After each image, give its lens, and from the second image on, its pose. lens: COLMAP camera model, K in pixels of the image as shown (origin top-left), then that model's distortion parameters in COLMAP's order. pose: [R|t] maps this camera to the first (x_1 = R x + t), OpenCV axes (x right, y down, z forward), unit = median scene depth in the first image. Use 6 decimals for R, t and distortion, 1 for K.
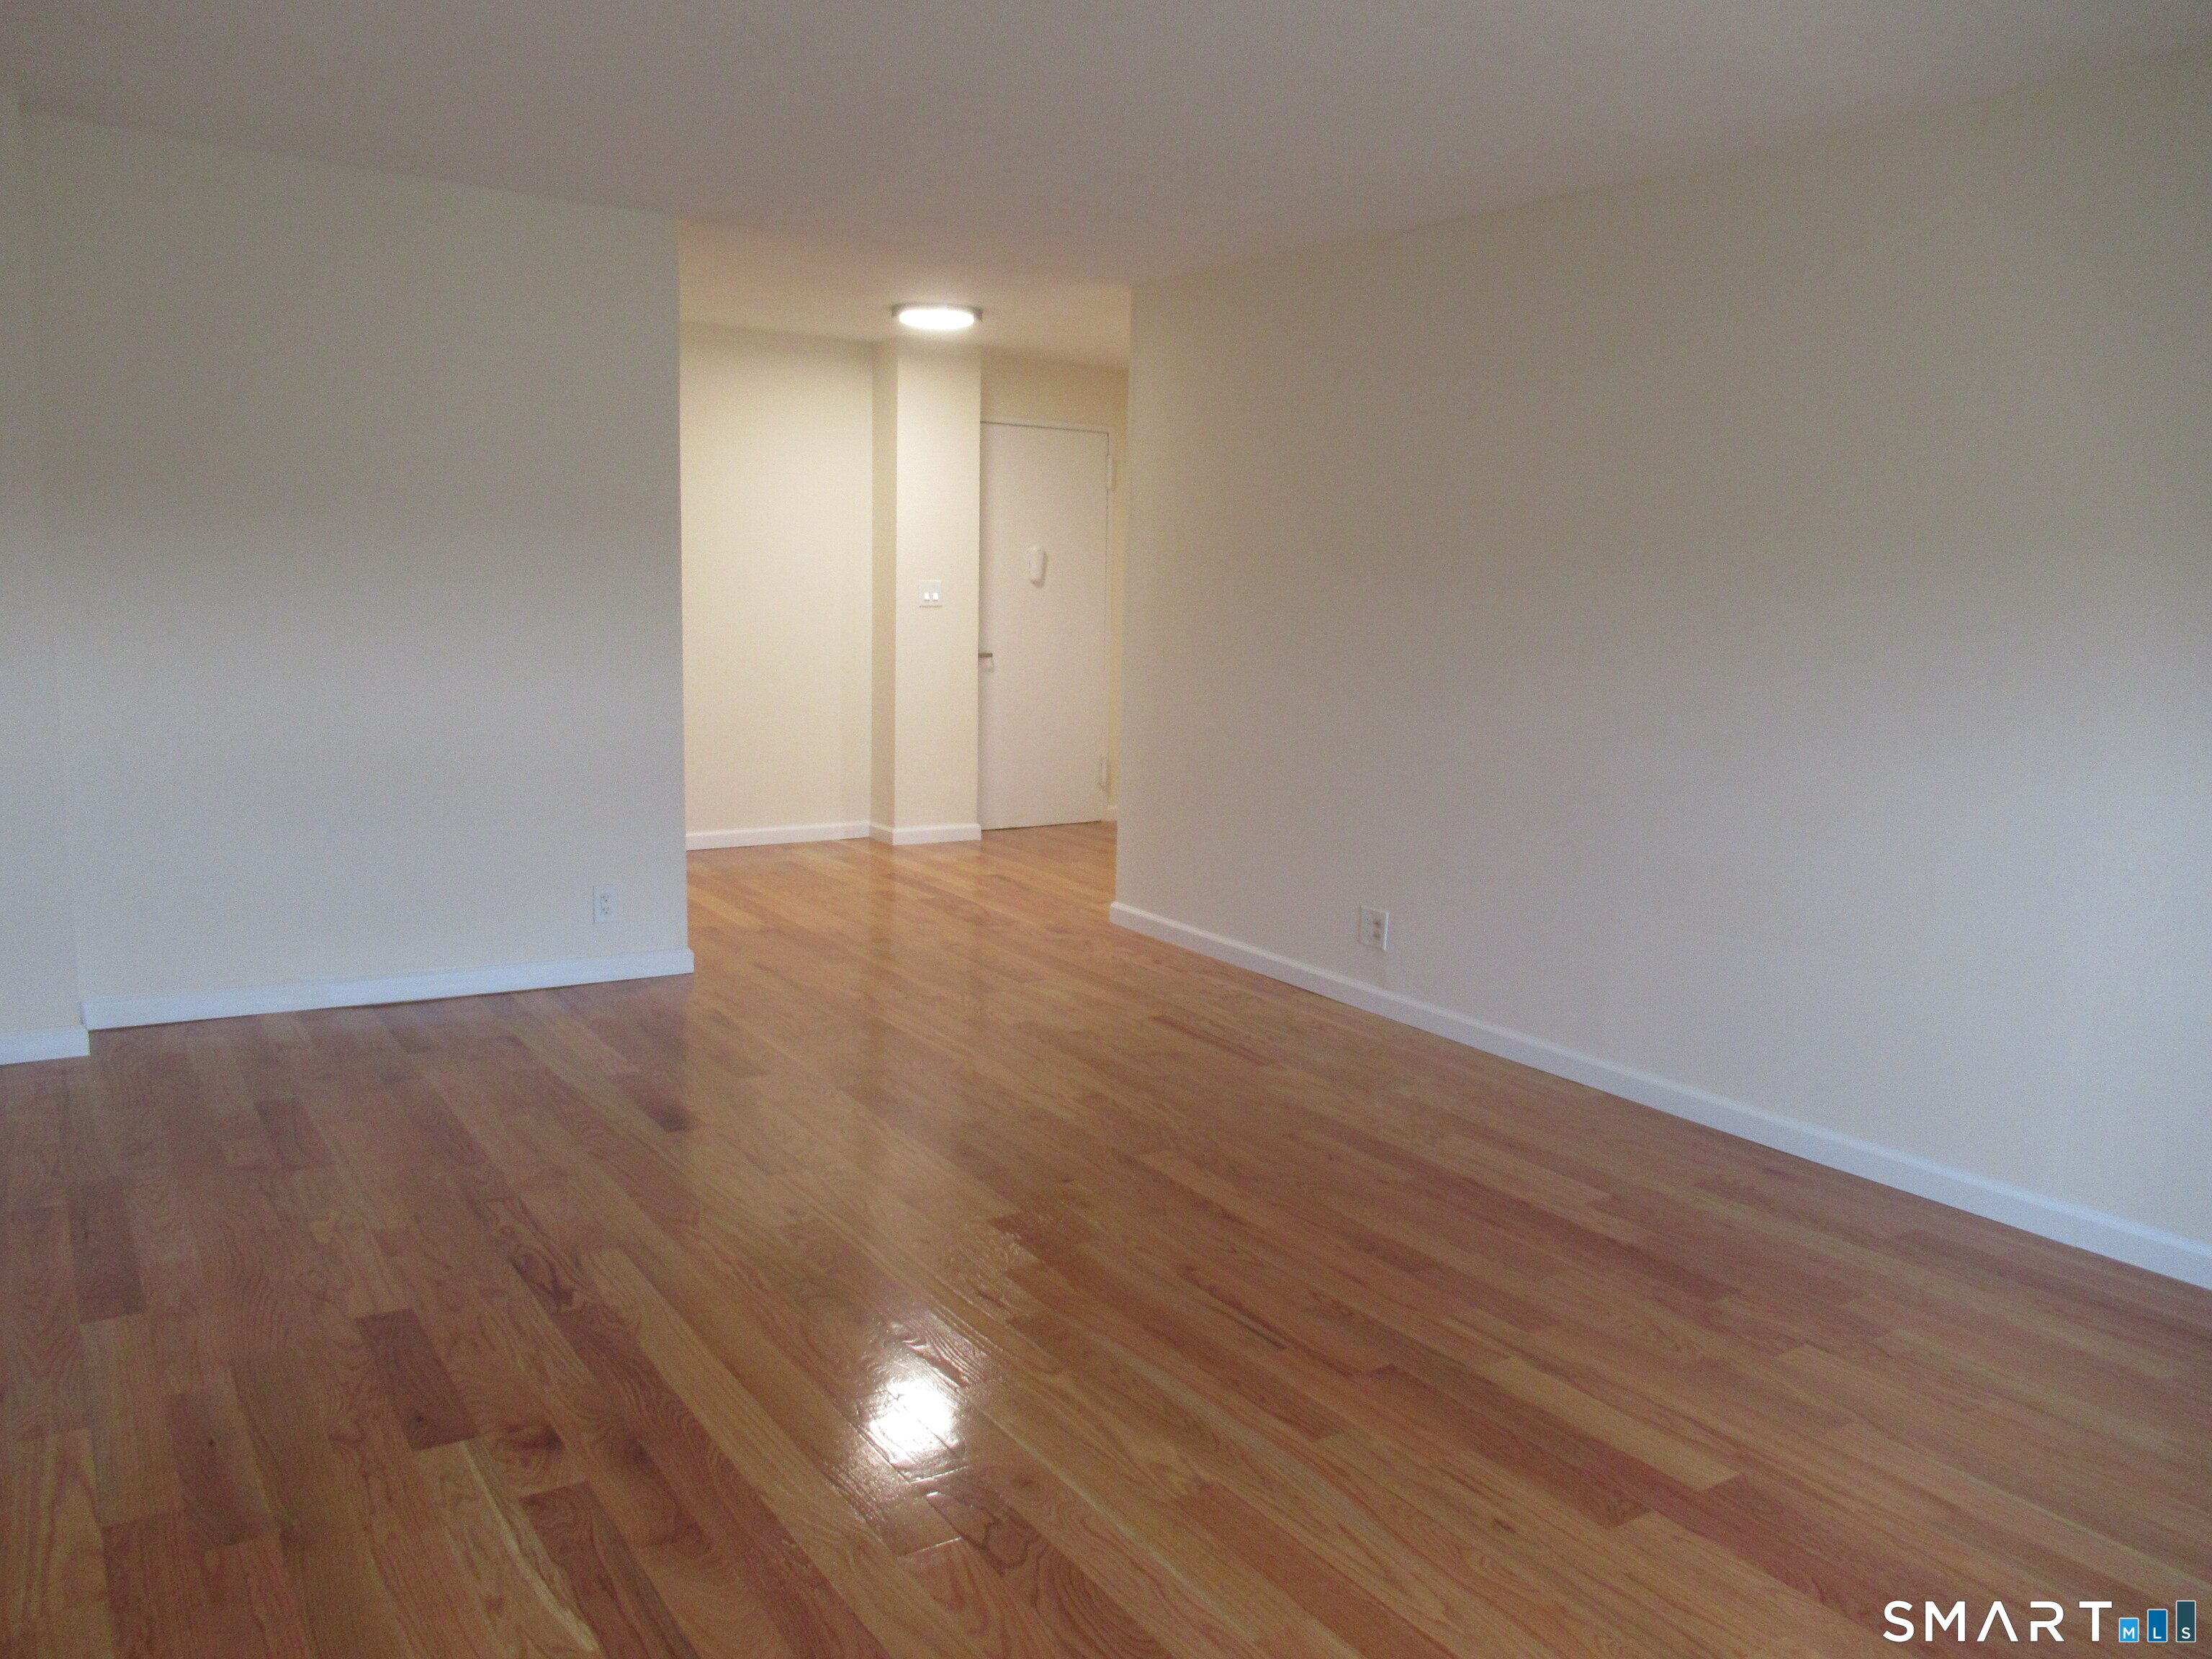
lens RADIAL K [[1620.6, 0, 1106.0], [0, 1620.6, 829.5], [0, 0, 1]] dist [-0.007513, -0.002719]
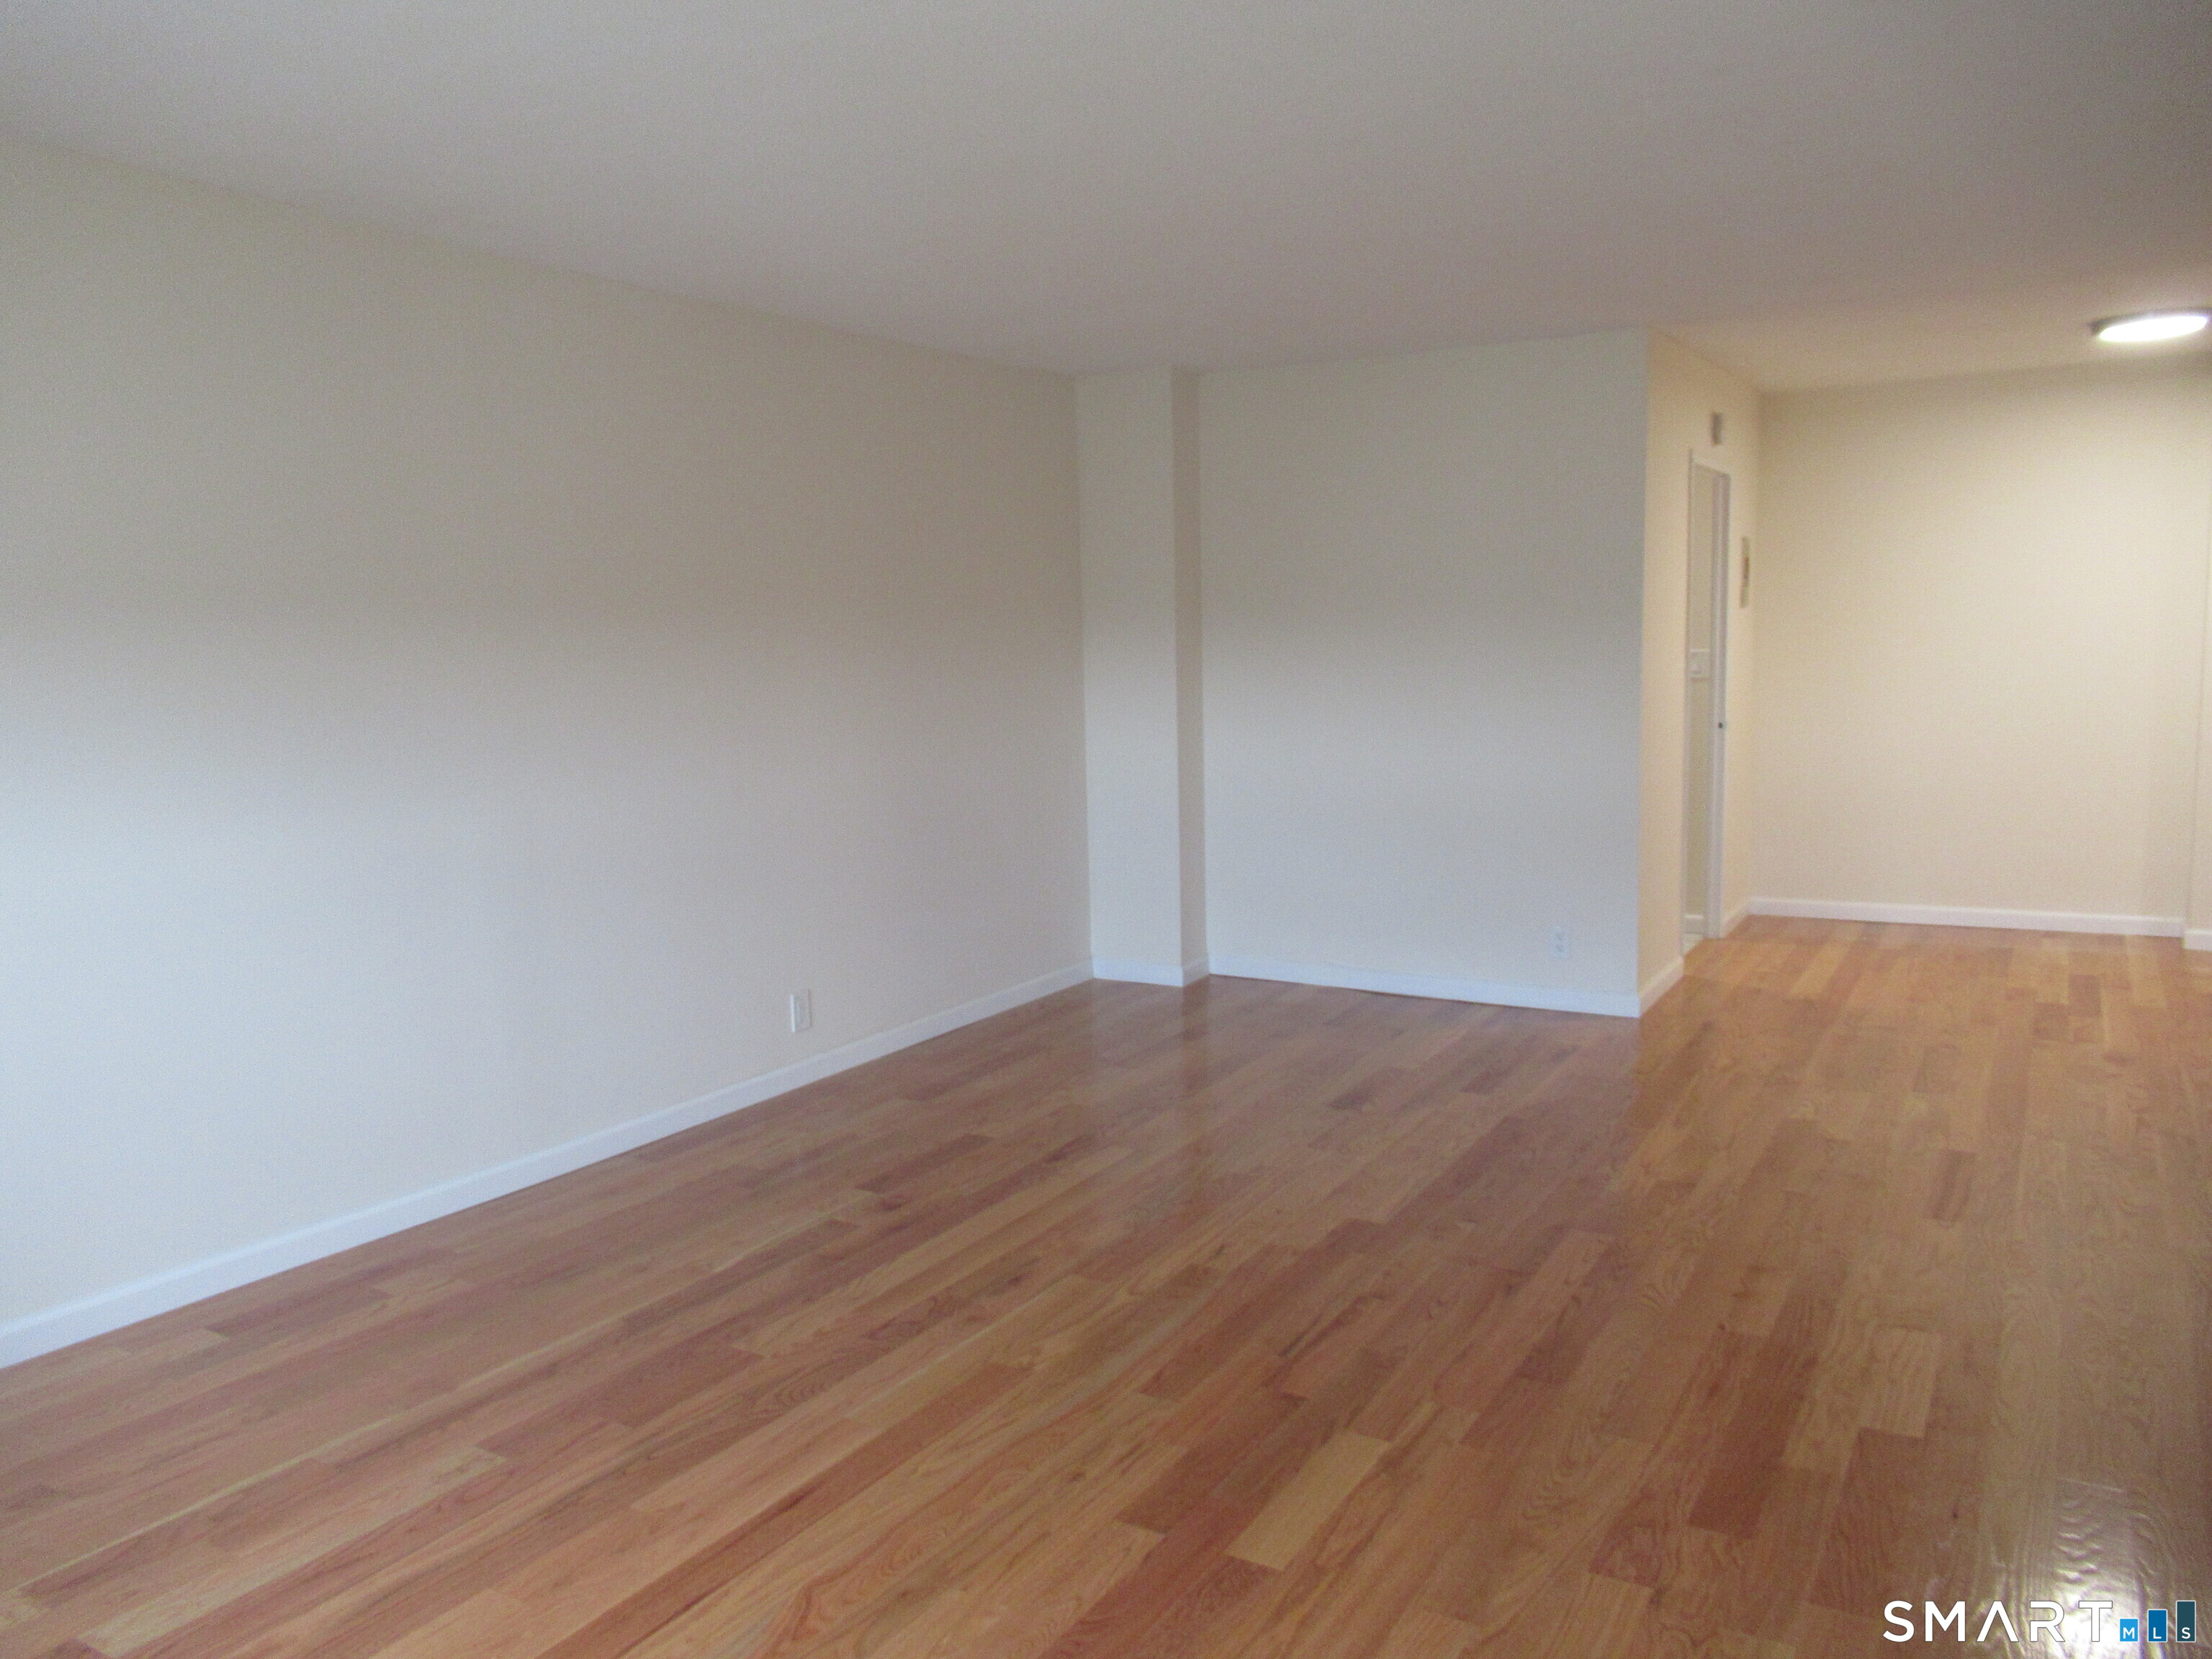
lens RADIAL K [[1632.3, 0, 1106.0], [0, 1632.3, 829.5], [0, 0, 1]] dist [-0.003171, -0.000653]
pose [[0.433977, 0.062546, -0.898750, 0.991449], [-0.093138, 0.995357, 0.024296, -0.052559], [0.896097, 0.073164, 0.437787, 0.358473]]
